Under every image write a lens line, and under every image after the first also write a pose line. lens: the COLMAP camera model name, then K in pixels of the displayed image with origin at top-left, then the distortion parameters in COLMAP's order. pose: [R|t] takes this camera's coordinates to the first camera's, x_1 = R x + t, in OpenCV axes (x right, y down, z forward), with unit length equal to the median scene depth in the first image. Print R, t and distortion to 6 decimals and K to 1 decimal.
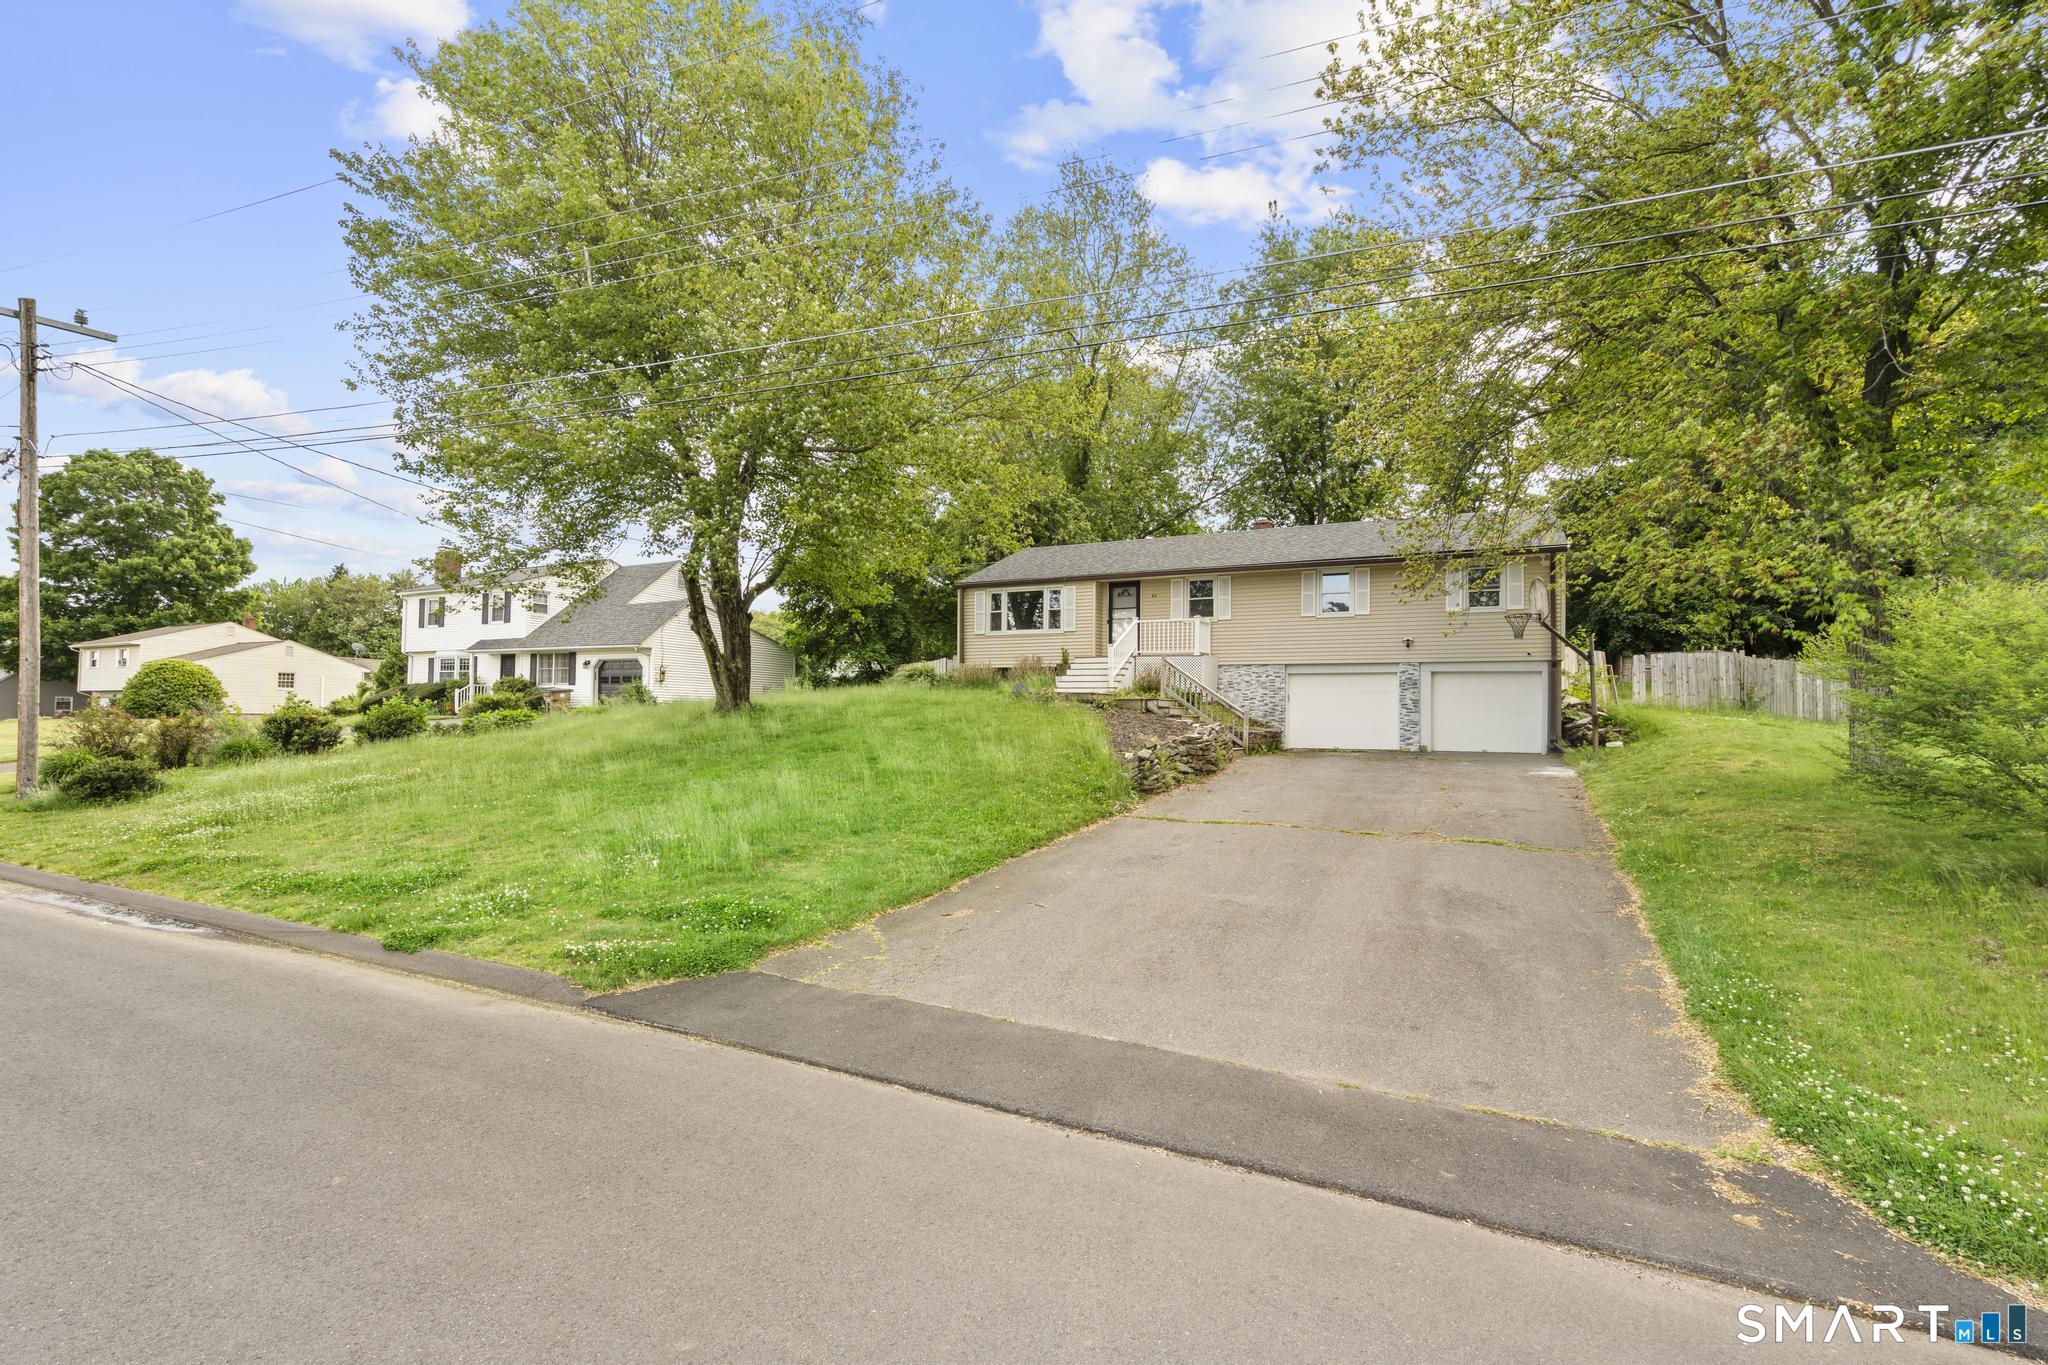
lens RADIAL K [[984.4, 0, 1054.5], [0, 984.4, 692.1], [0, 0, 1]] dist [-0.003291, 0.000536]
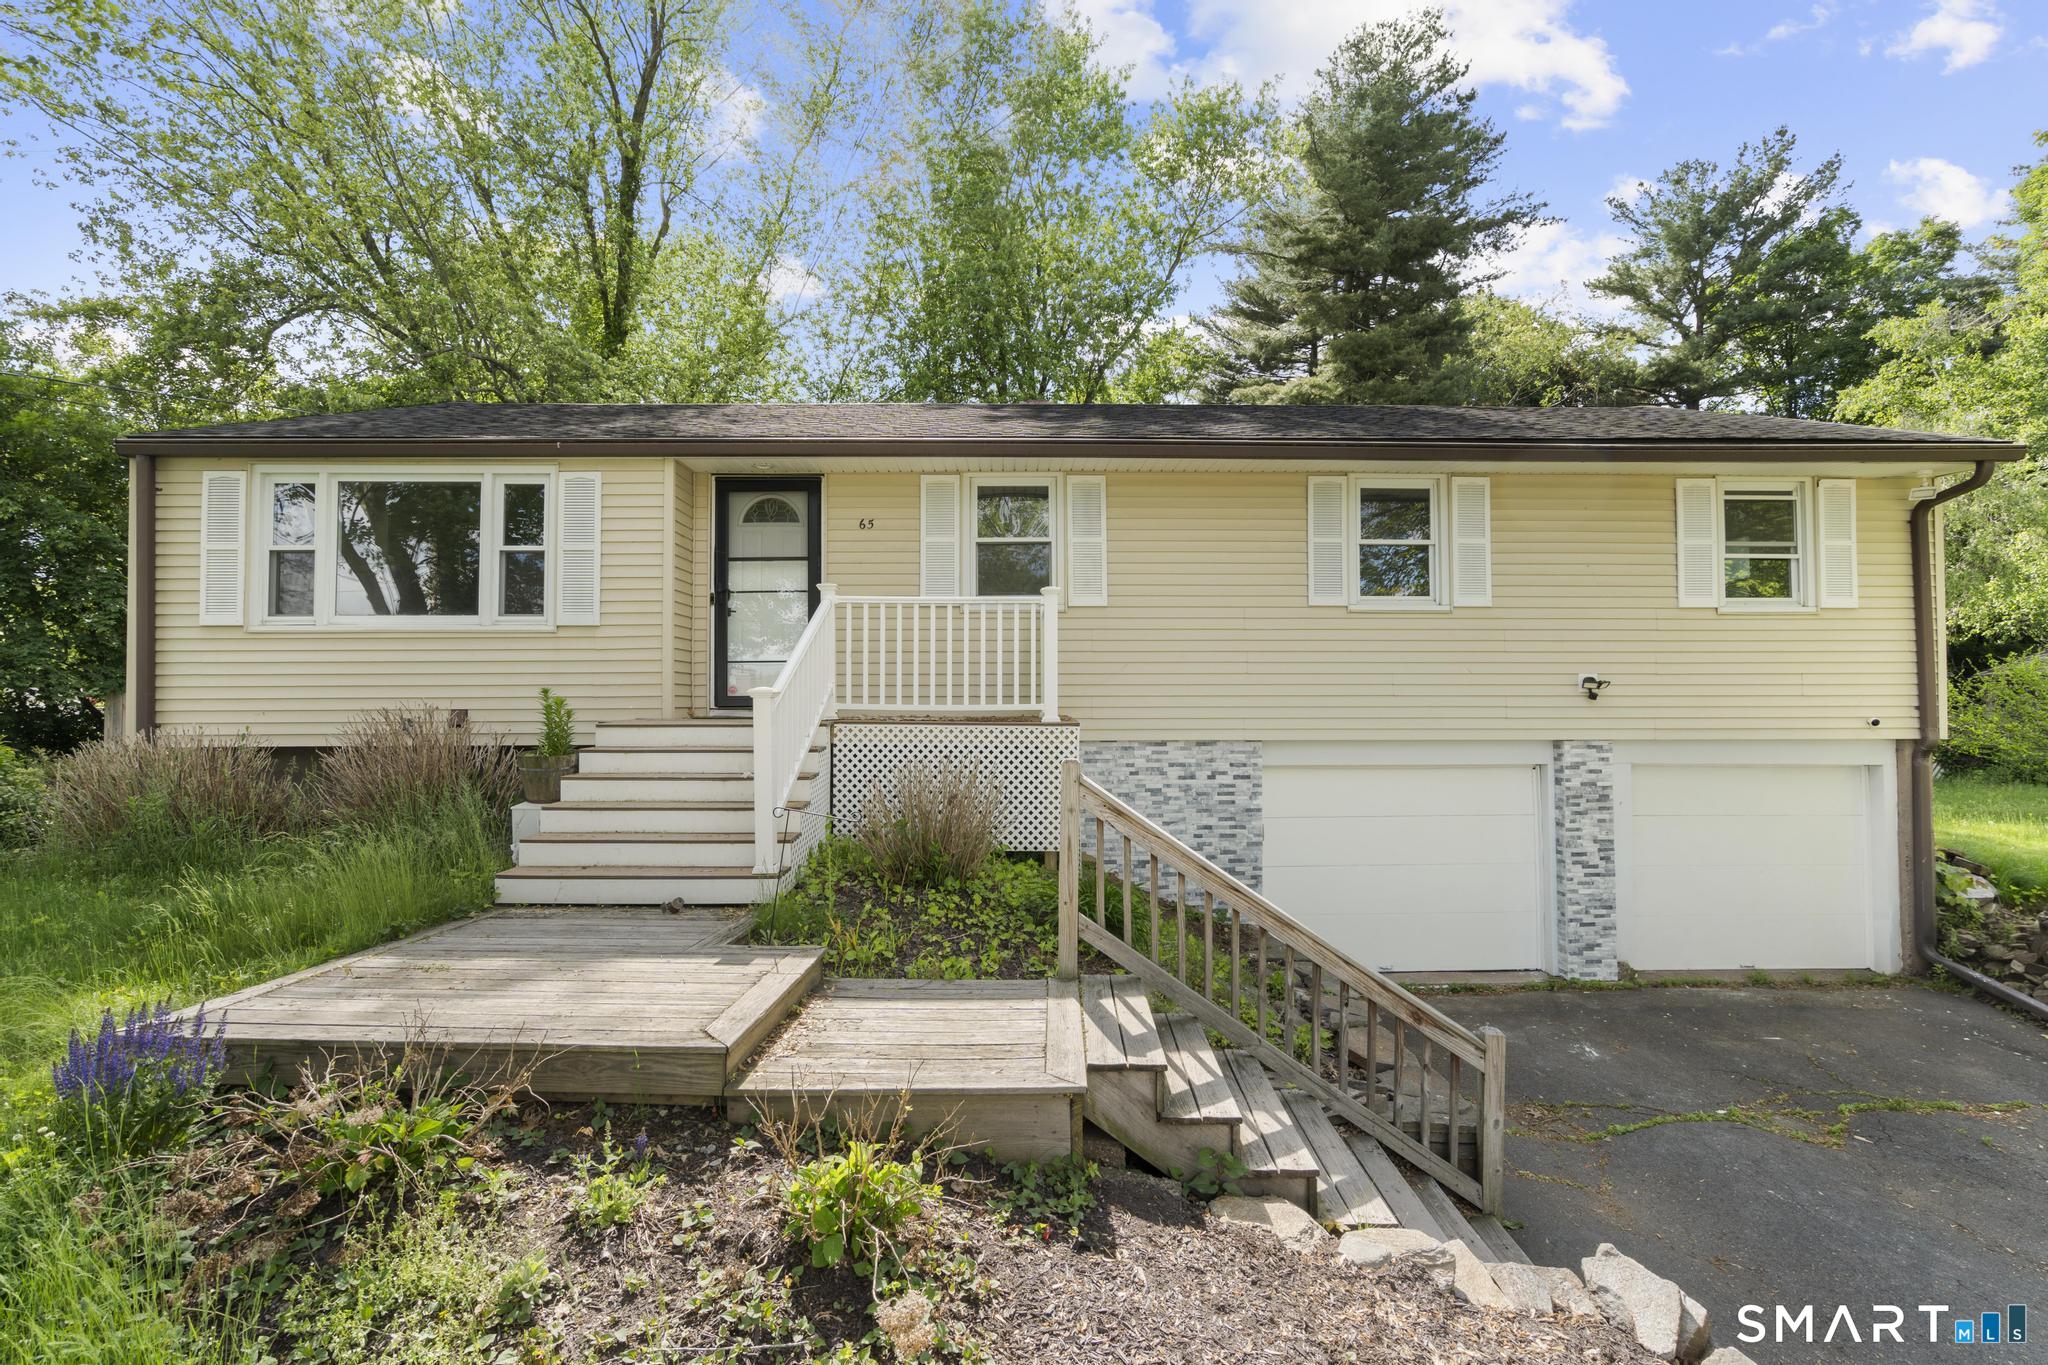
lens RADIAL K [[984.4, 0, 1054.5], [0, 984.4, 692.1], [0, 0, 1]] dist [-0.003291, 0.000536]
pose [[0.892639, 0.005288, 0.450742, 0.010400], [-0.002753, 0.999976, -0.006279, -0.040417], [-0.450764, 0.004364, 0.892632, 0.672942]]
